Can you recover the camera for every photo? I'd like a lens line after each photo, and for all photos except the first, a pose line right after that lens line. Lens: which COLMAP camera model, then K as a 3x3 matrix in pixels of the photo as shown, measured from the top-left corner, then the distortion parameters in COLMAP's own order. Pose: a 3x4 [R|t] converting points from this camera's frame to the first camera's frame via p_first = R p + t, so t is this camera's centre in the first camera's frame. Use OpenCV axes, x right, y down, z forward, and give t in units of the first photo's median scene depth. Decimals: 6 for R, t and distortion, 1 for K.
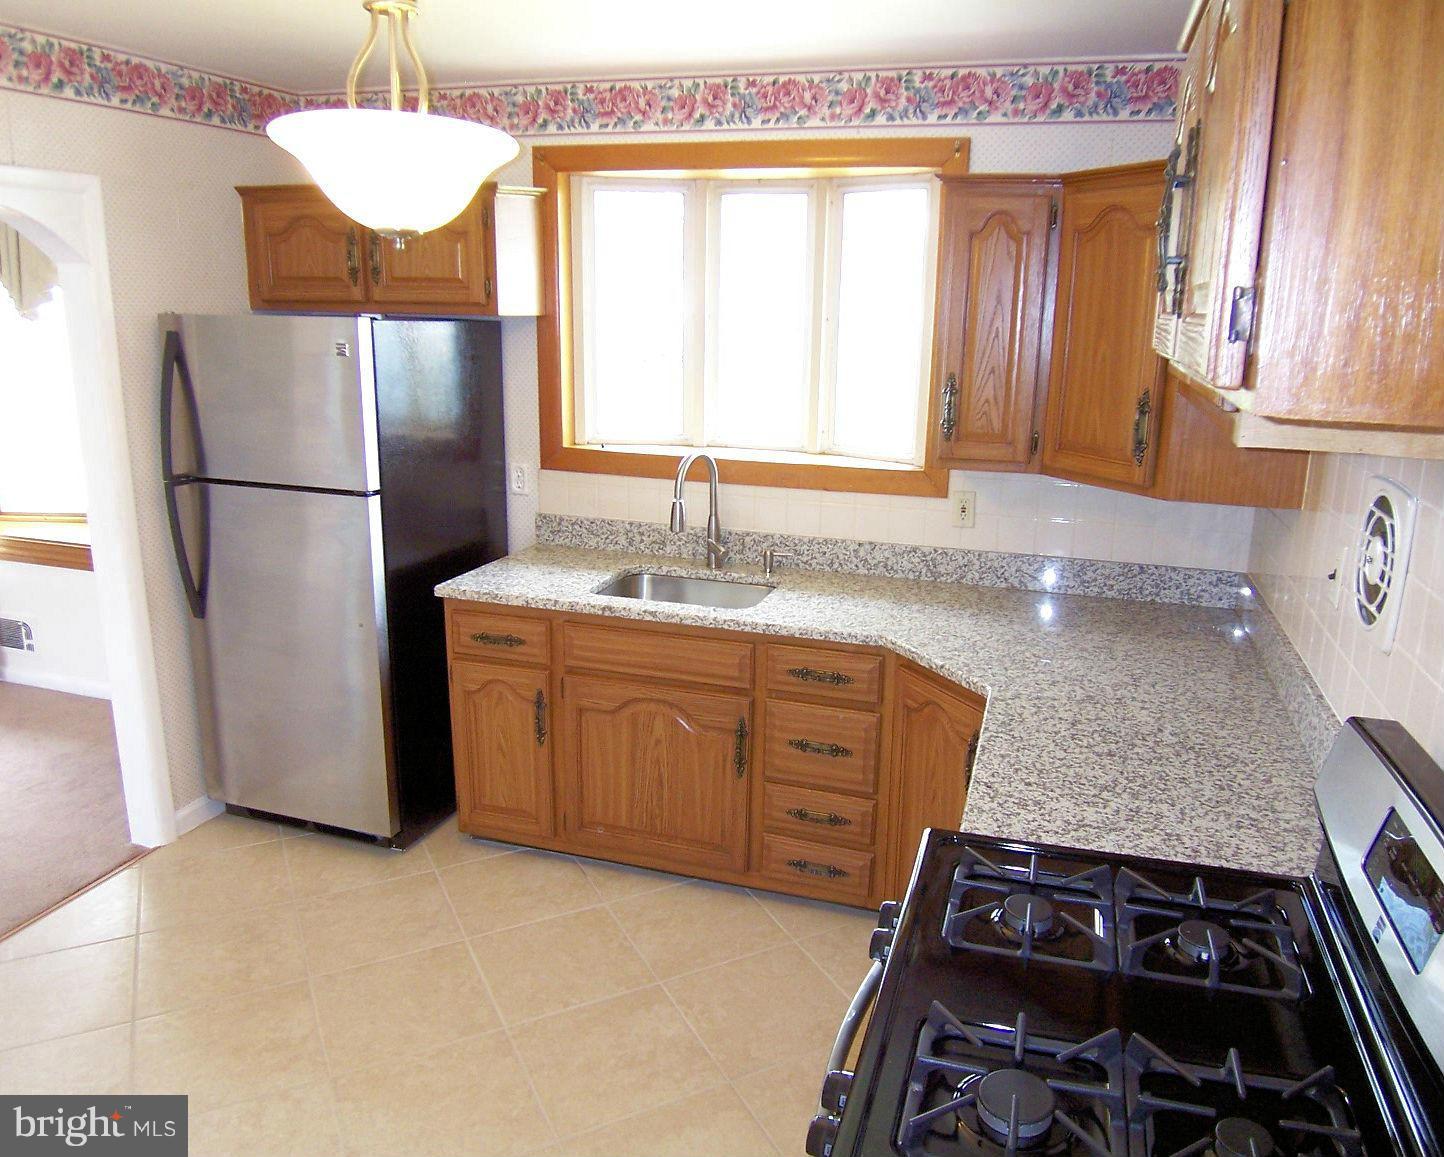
lens RADIAL K [[1062.9, 0, 734.1], [0, 1062.9, 581.5], [0, 0, 1]] dist [0.003781, -0.024616]
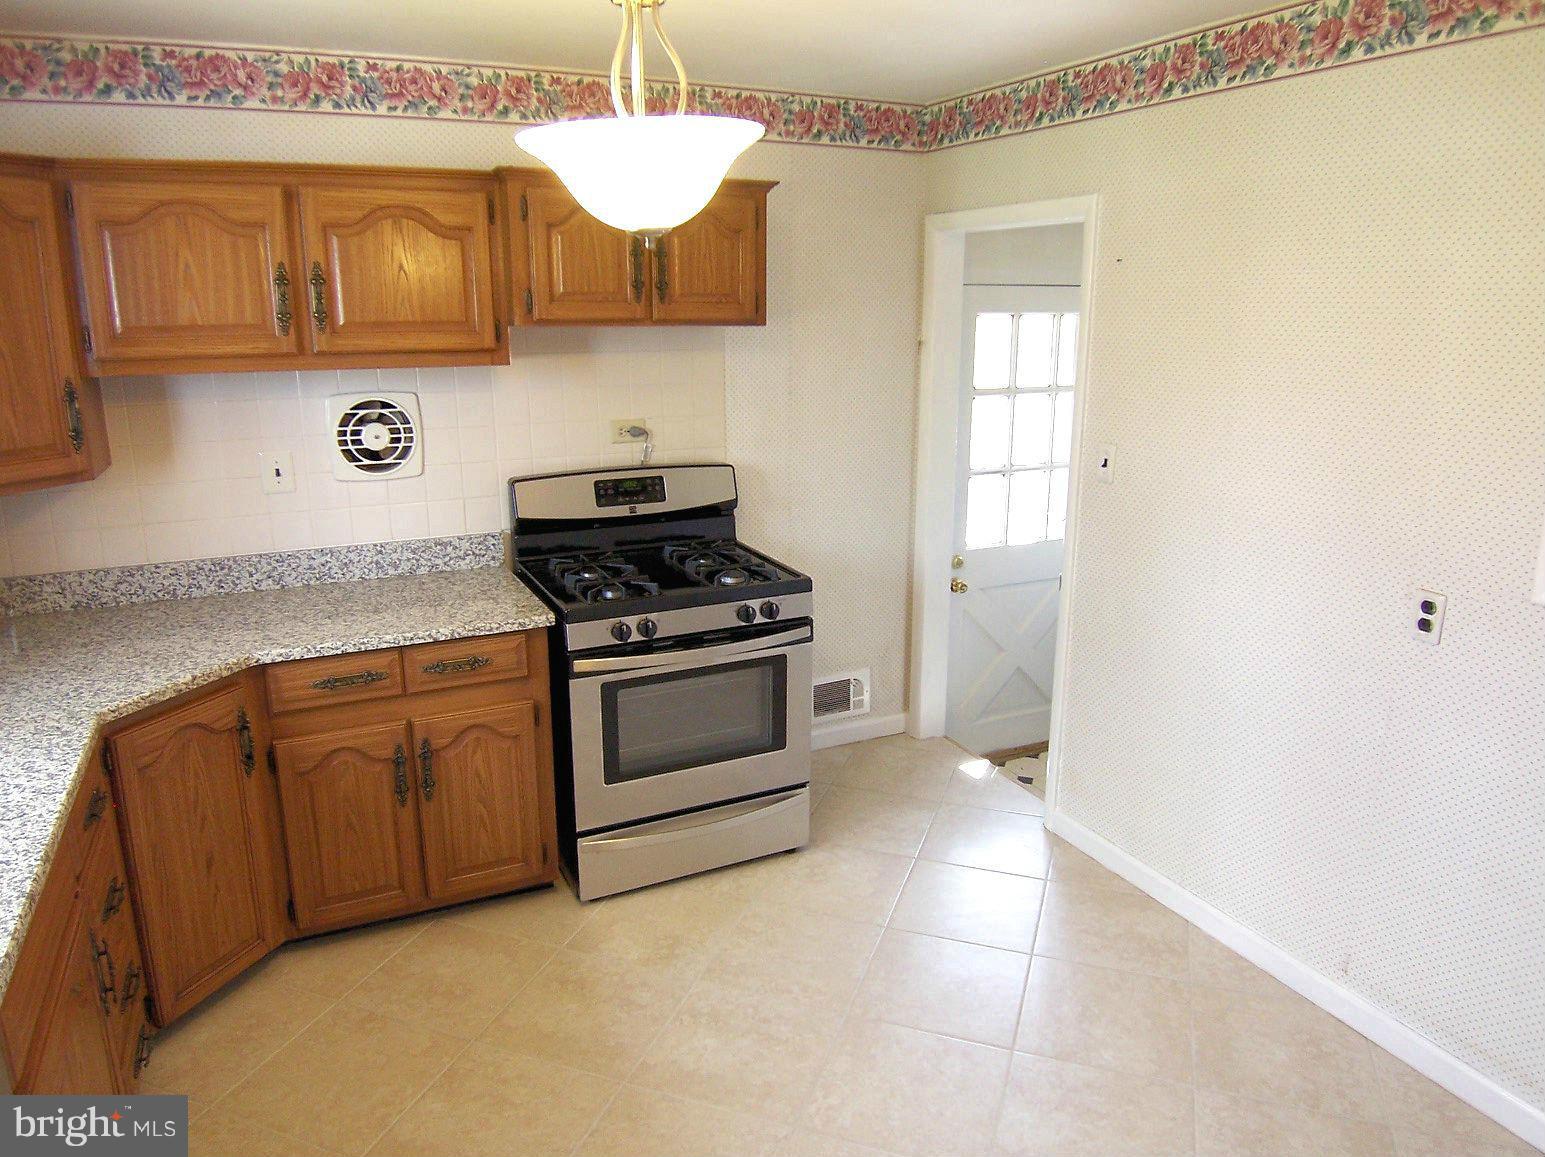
lens RADIAL K [[1050.6, 0, 762.9], [0, 1050.6, 583.6], [0, 0, 1]] dist [-0.005345, -0.034513]
pose [[-0.670298, -0.206981, 0.712643, -0.629281], [0.177664, 0.887629, 0.424911, -0.240021], [-0.720511, 0.411428, -0.558203, 0.893193]]
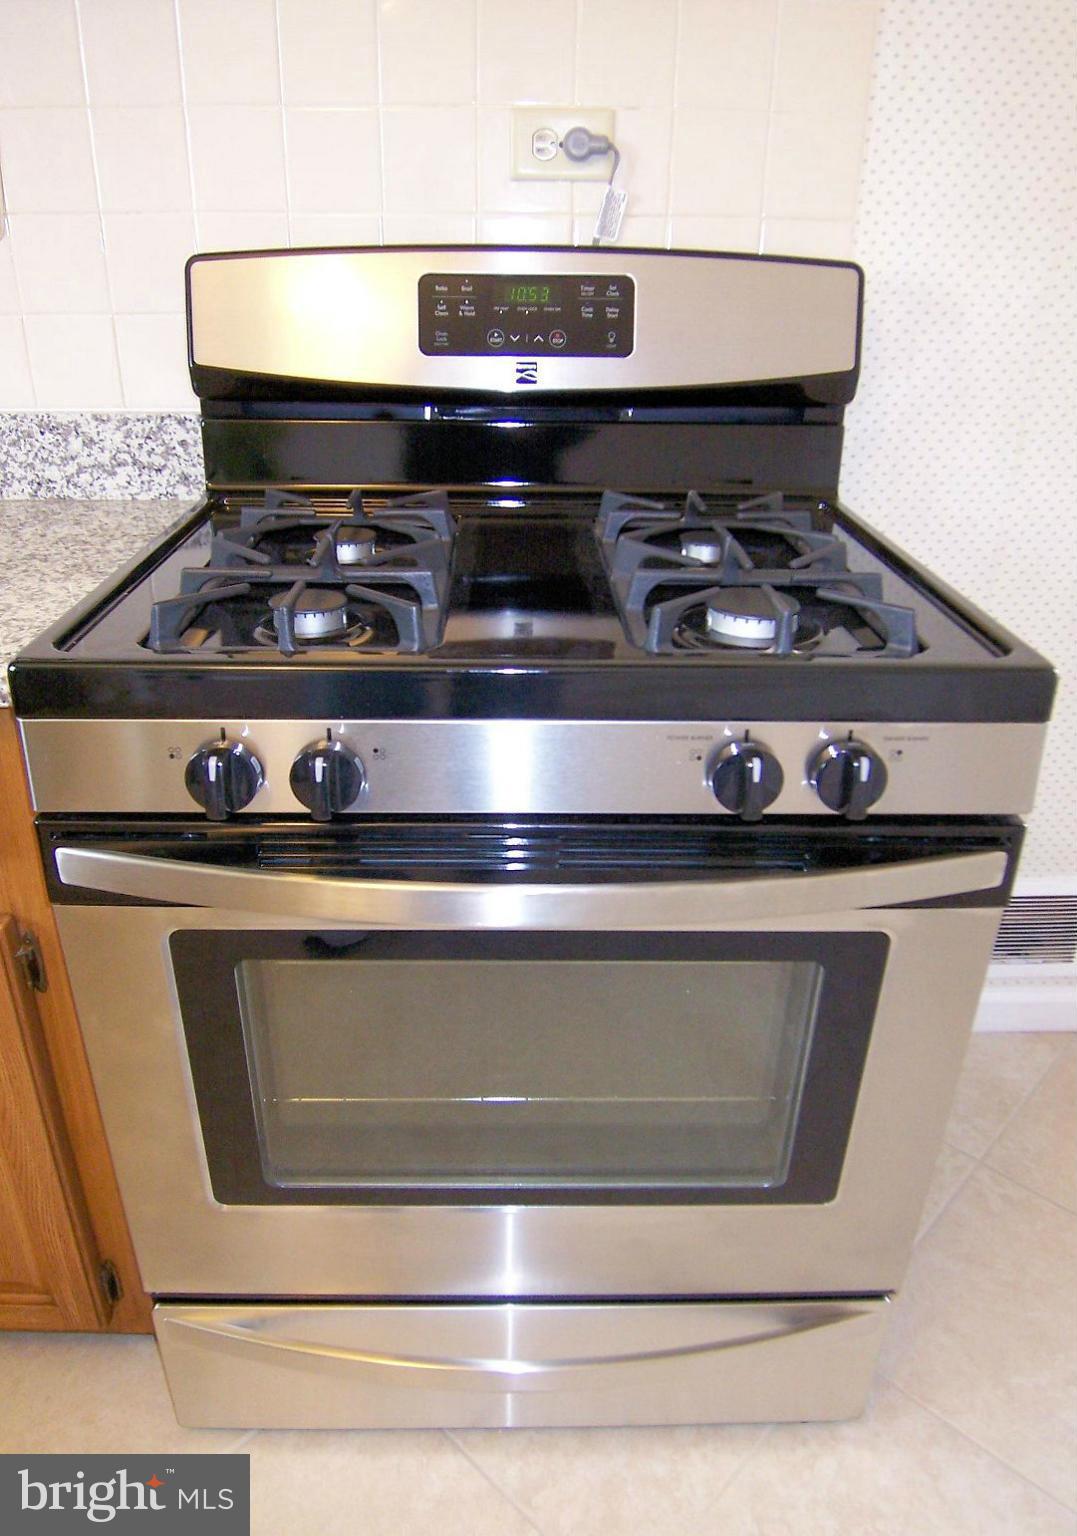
lens RADIAL K [[1029.5, 0, 531.2], [0, 1029.5, 757.0], [0, 0, 1]] dist [-0.061525, 0.000493]
pose [[-0.302997, -0.428712, 0.851116, -0.128825], [0.220032, 0.837498, 0.500184, 0.055604], [-0.927243, 0.338827, -0.159429, 0.466448]]
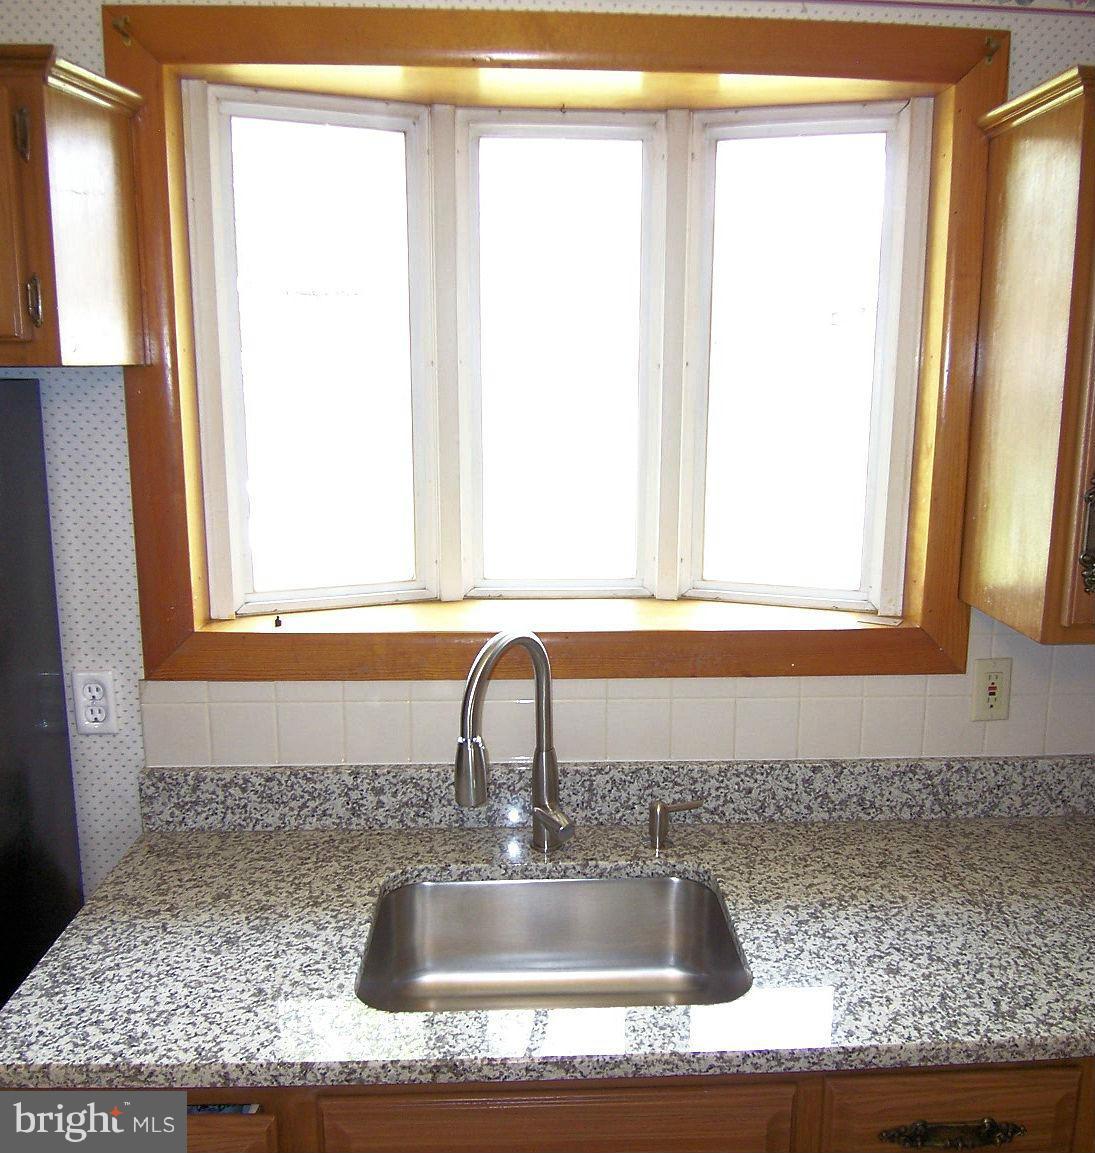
lens RADIAL K [[1077.5, 0, 584.7], [0, 1077.5, 569.0], [0, 0, 1]] dist [-0.032499, 0.000000]
pose [[0.935103, -0.080940, 0.345009, -0.181718], [0.101293, 0.993997, -0.041347, -0.132004], [-0.339591, 0.073611, 0.937688, 0.541948]]
